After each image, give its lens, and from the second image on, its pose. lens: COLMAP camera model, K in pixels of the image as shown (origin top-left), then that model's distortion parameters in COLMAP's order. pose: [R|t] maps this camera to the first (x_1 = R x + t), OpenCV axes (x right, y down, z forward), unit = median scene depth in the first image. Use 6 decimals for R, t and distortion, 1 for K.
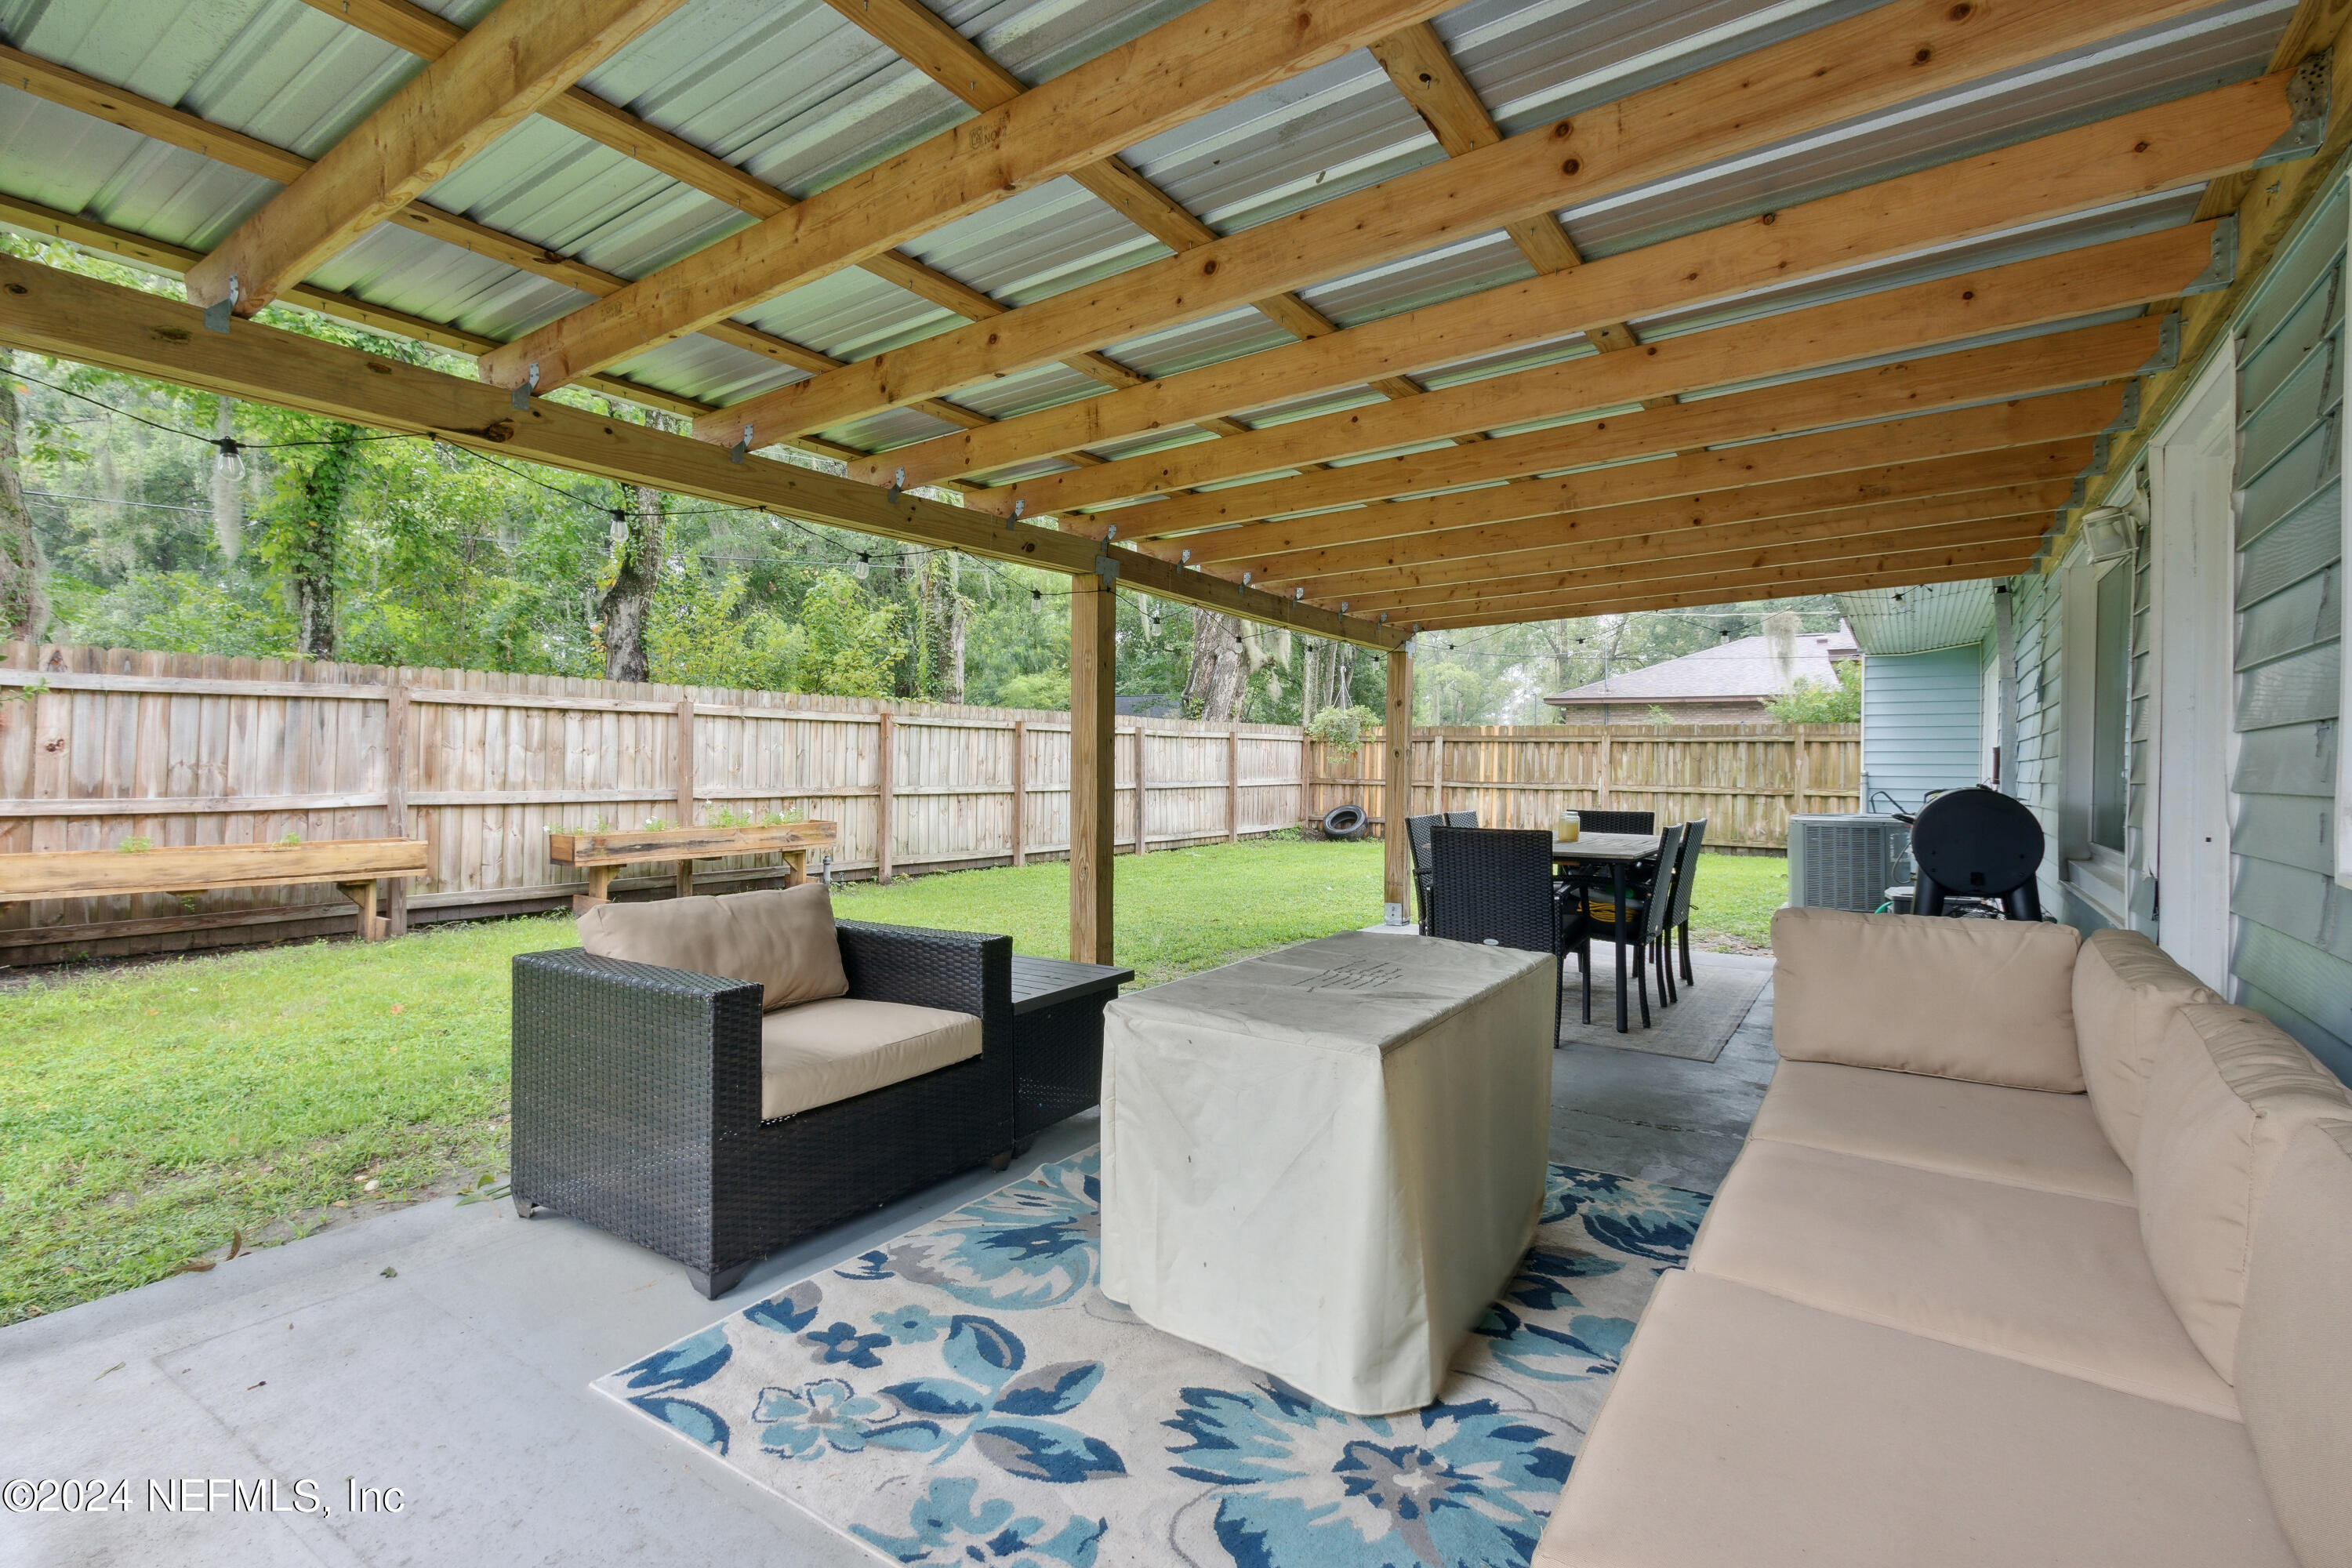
lens RADIAL K [[1111.1, 0, 1124.8], [0, 1111.1, 773.9], [0, 0, 1]] dist [-0.001070, -0.000192]
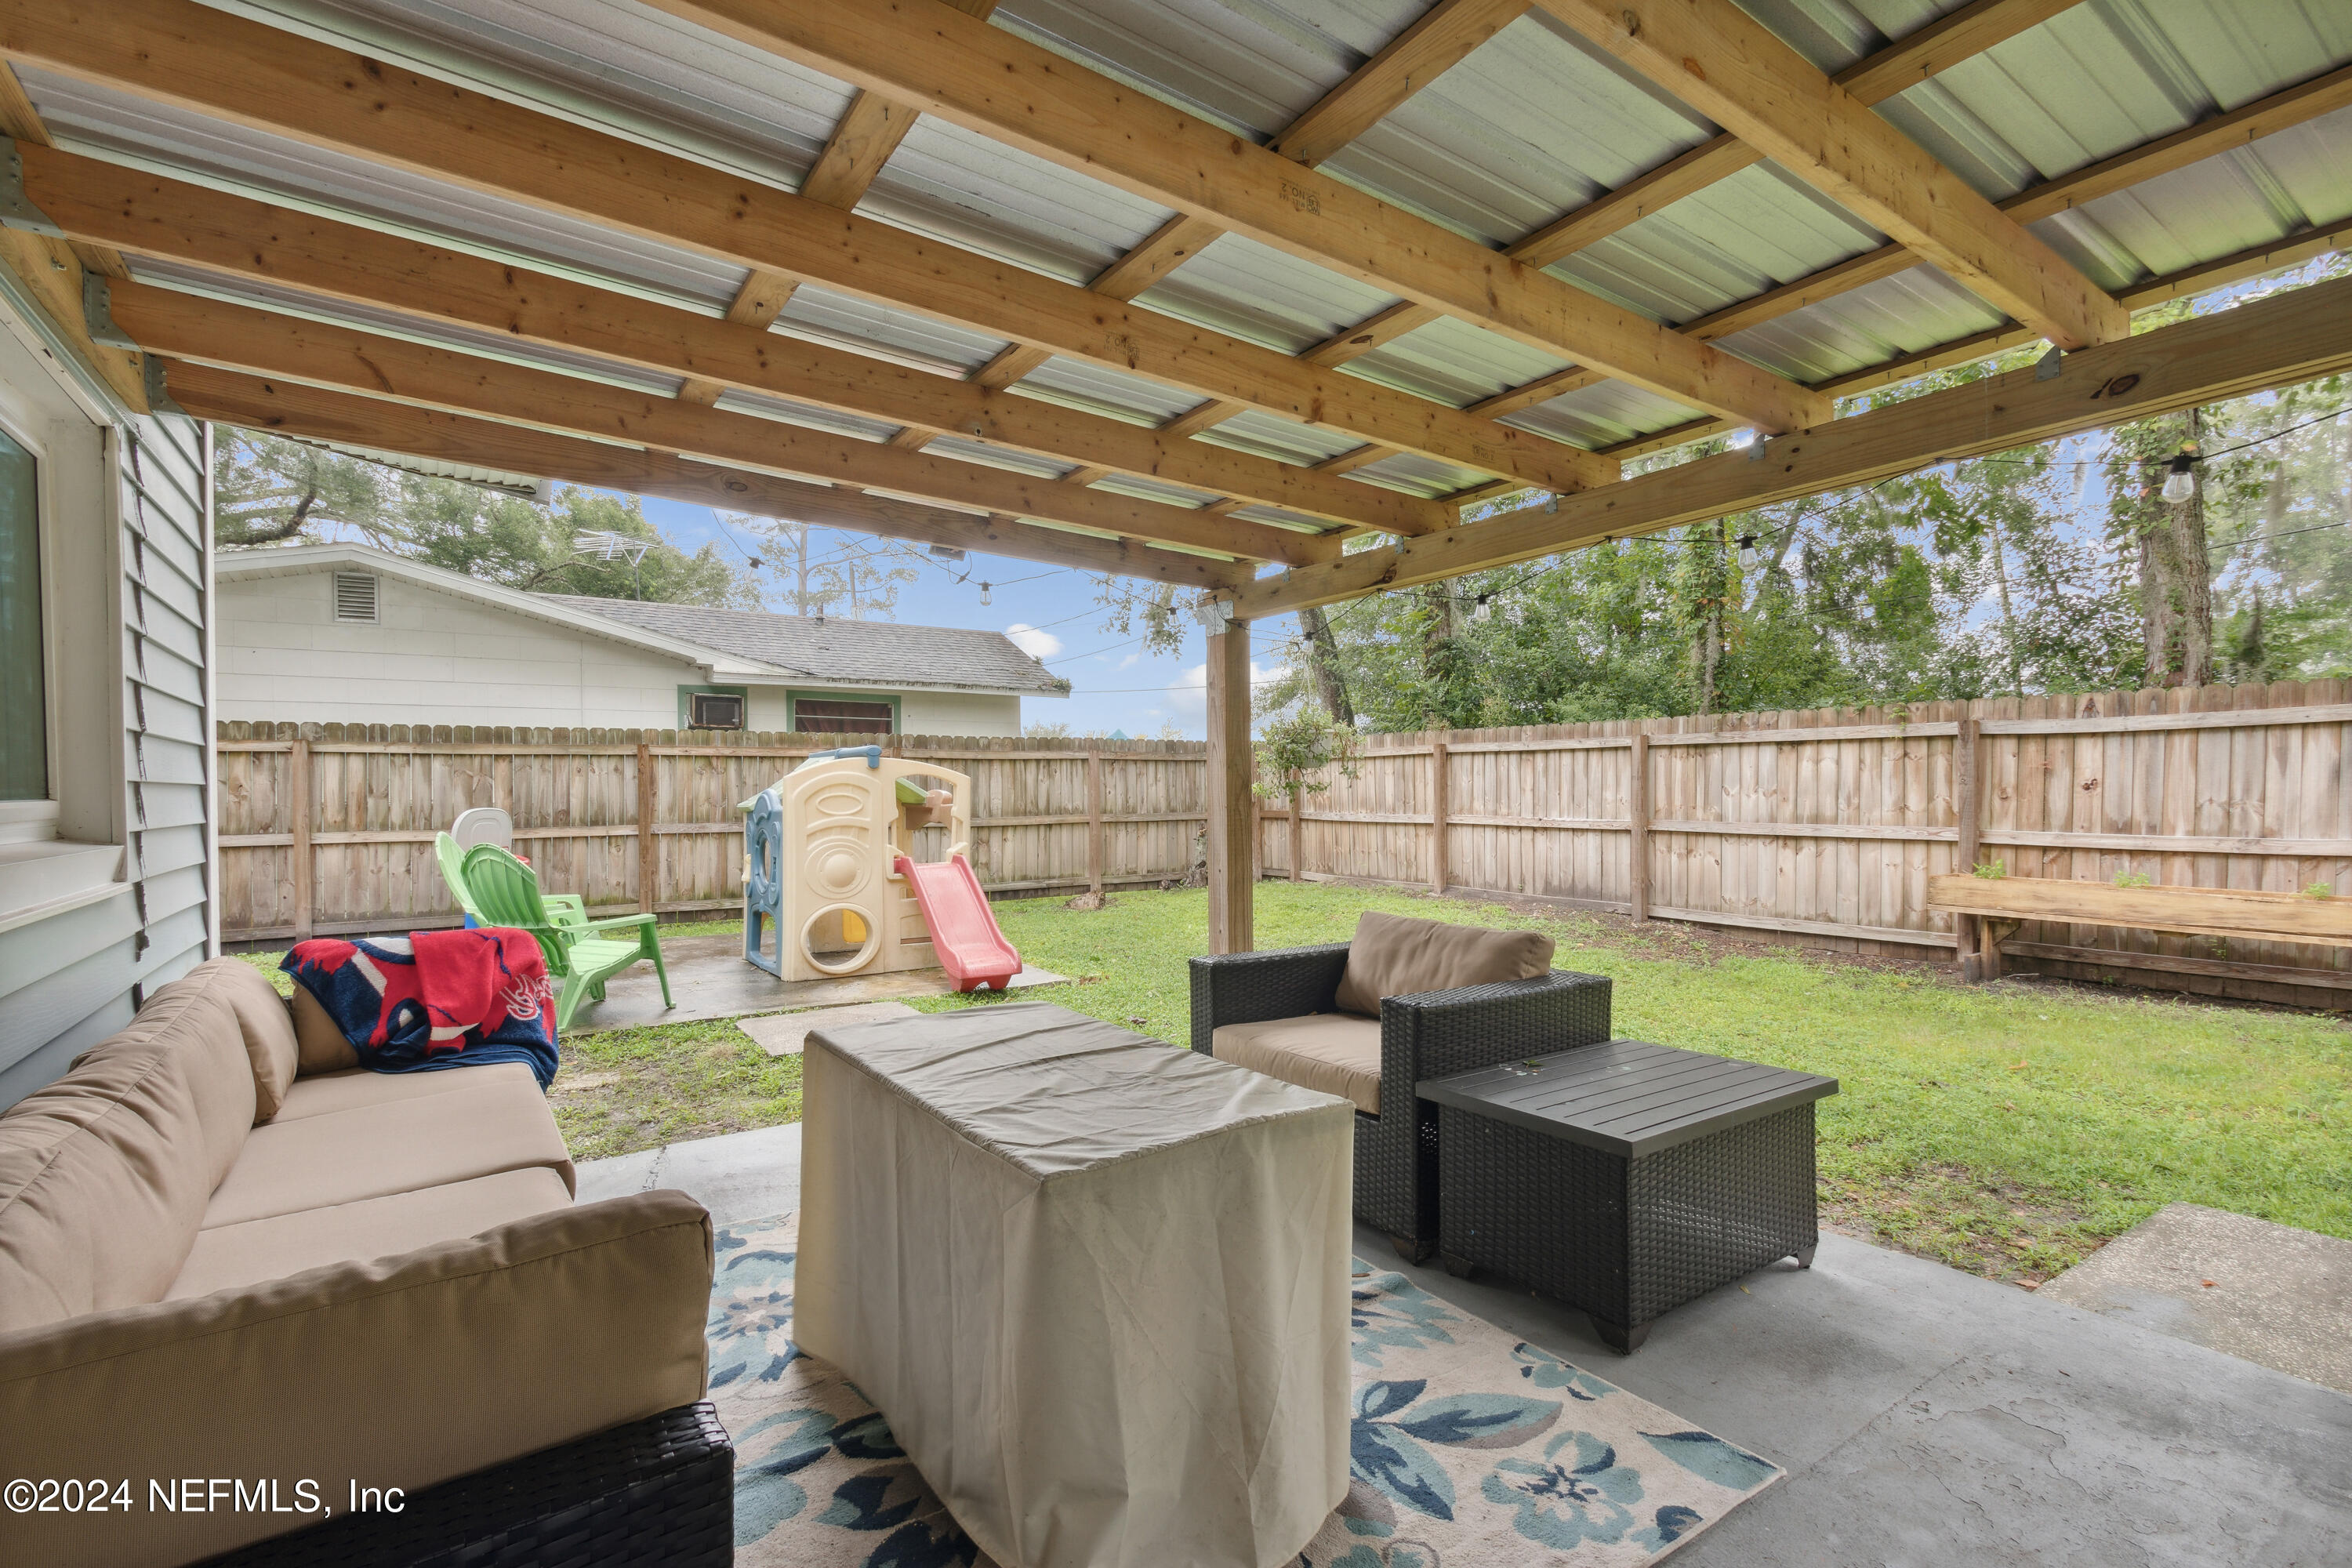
lens RADIAL K [[1072.6, 0, 1176.0], [0, 1072.6, 784.0], [0, 0, 1]] dist [0.001245, 0.000091]
pose [[-0.339768, -0.015271, -0.940385, 0.332182], [-0.012609, 0.999852, -0.011681, -0.002370], [0.940425, 0.007888, -0.339910, 0.481381]]
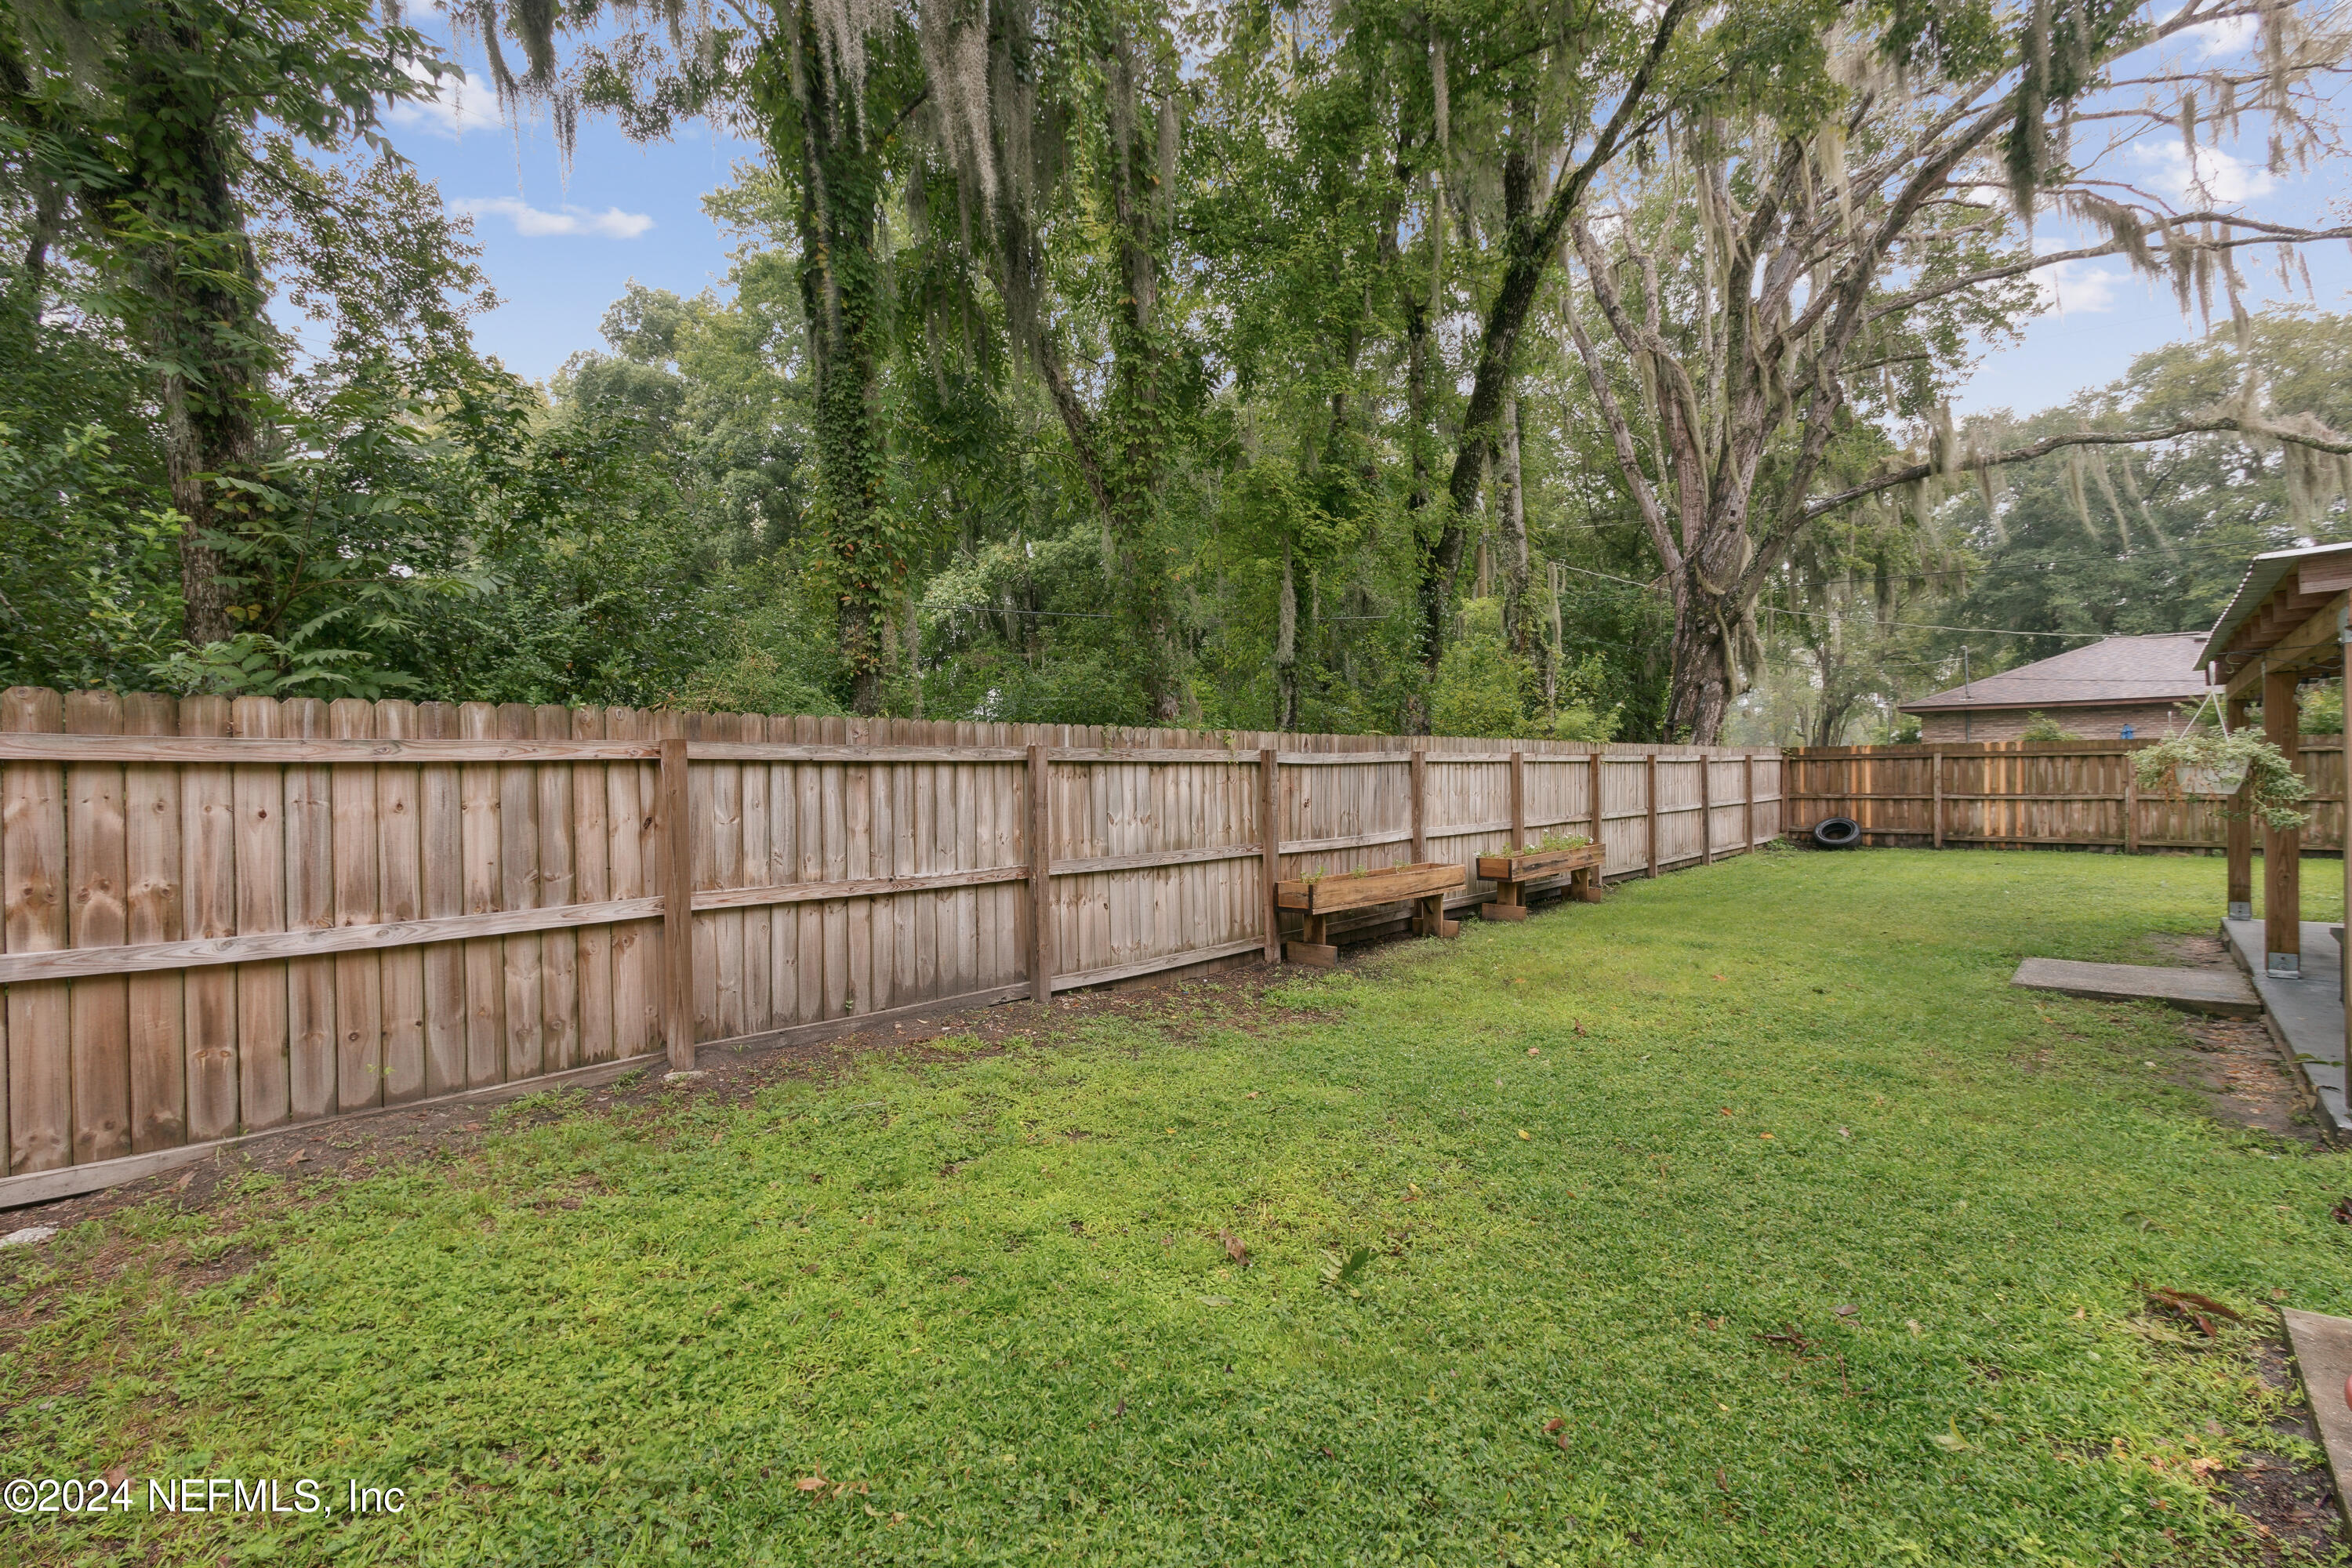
lens RADIAL K [[1072.6, 0, 1176.0], [0, 1072.6, 784.0], [0, 0, 1]] dist [0.001245, 0.000091]
pose [[0.991868, -0.024849, -0.124818, -0.908769], [0.024414, 0.999689, -0.005012, -0.045210], [0.124903, 0.001924, 0.992167, -0.395150]]
